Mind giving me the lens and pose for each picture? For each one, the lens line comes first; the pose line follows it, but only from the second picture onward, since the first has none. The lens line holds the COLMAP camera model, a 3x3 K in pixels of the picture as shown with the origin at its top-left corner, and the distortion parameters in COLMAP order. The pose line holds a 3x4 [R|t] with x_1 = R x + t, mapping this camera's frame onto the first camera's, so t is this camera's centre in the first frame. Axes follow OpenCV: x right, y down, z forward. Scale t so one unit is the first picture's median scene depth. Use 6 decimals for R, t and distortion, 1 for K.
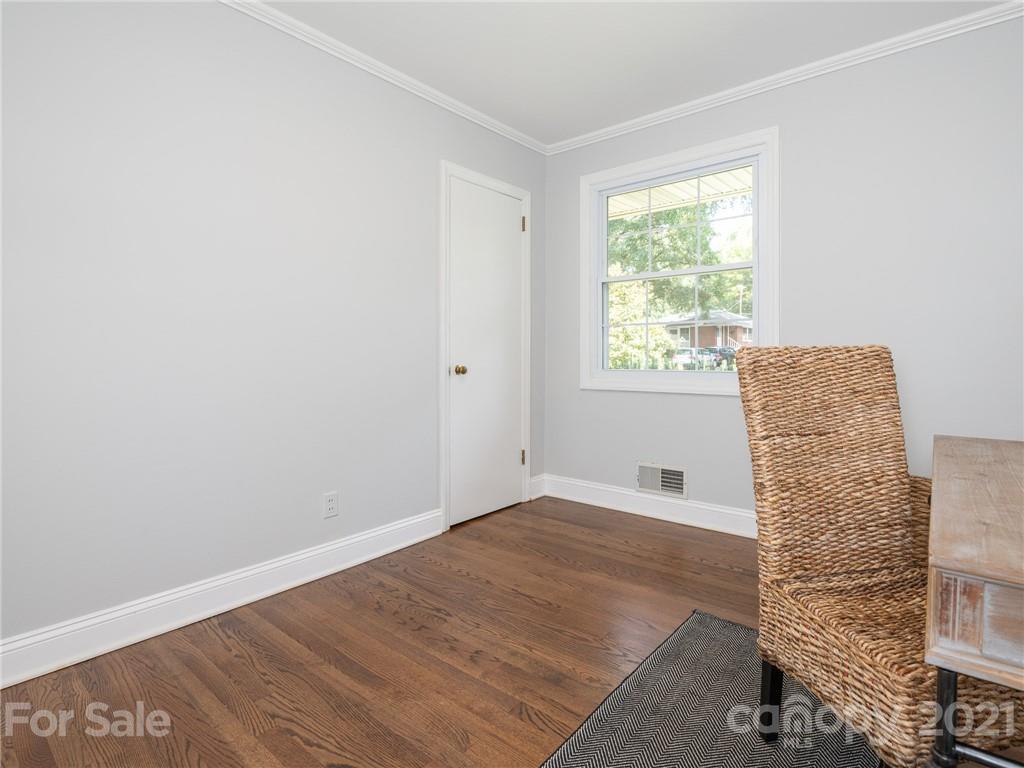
lens RADIAL K [[495.0, 0, 516.9], [0, 495.0, 371.8], [0, 0, 1]] dist [0.000965, -0.000348]
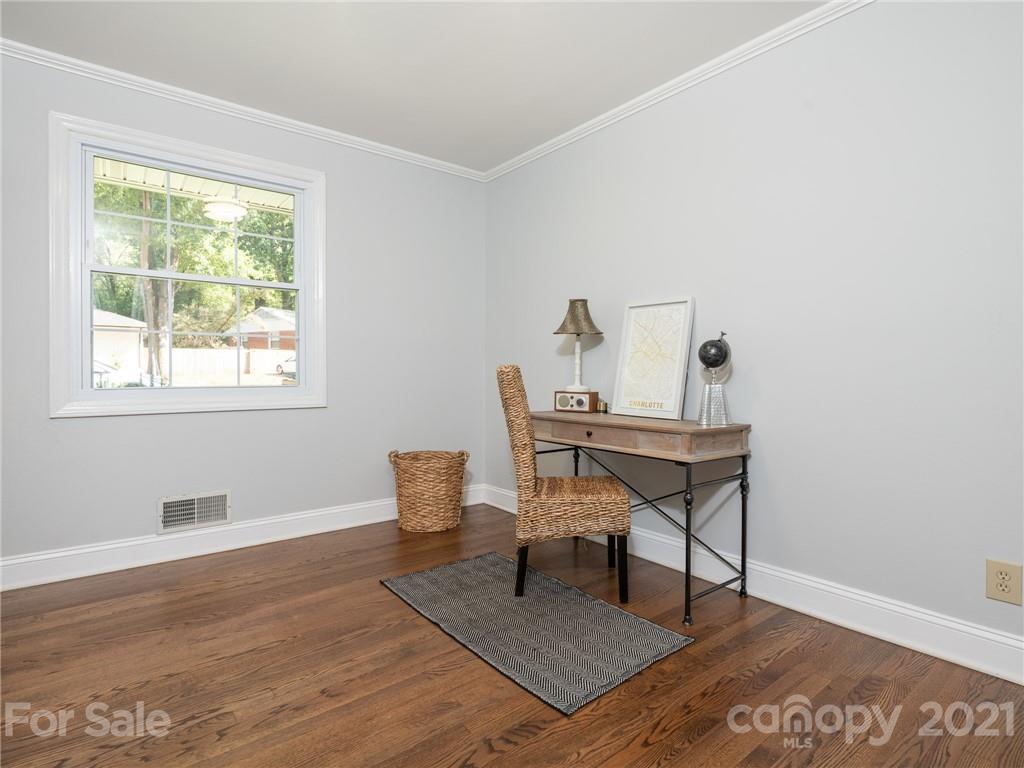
lens RADIAL K [[550.5, 0, 512.0], [0, 550.5, 384.0], [0, 0, 1]] dist [0.001454, 0.000062]
pose [[0.234928, -0.014124, 0.971910, -0.616593], [0.029767, 0.999530, 0.007330, 0.002825], [-0.971557, 0.027208, 0.235238, 0.260615]]
